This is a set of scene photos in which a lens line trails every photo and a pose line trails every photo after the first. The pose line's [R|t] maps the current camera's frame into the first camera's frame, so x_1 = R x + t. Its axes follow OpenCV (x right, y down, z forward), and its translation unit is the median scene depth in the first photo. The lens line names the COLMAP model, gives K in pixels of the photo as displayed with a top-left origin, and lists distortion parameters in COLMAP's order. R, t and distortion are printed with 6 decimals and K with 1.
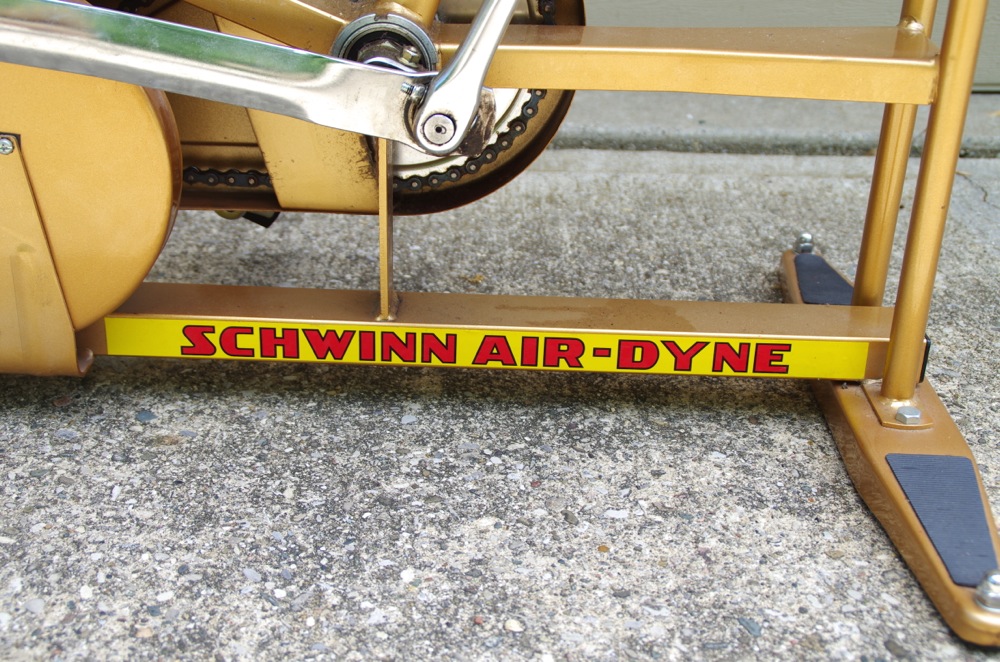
lens RADIAL K [[1413.9, 0, 482.0], [0, 1413.9, 335.2], [0, 0, 1]] dist [0.111842, 0.000000]
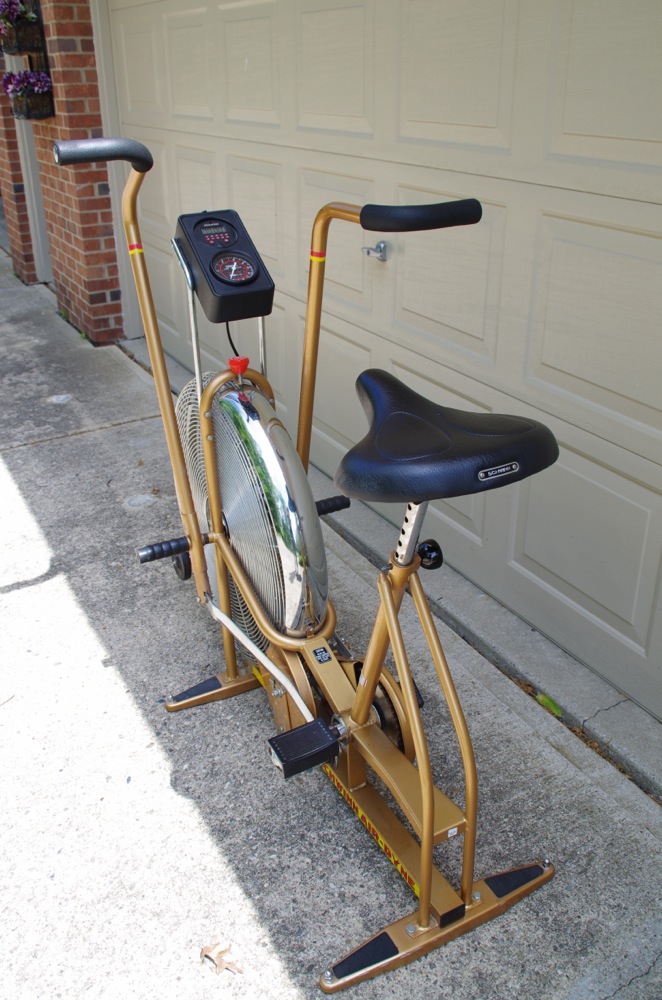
lens RADIAL K [[908.3, 0, 335.2], [0, 908.3, 501.7], [0, 0, 1]] dist [-0.021017, 0.000000]
pose [[0.475862, 0.355393, -0.804520, 1.377110], [-0.338760, 0.918214, 0.205245, -1.050830], [0.811664, 0.174870, 0.557335, -0.288261]]
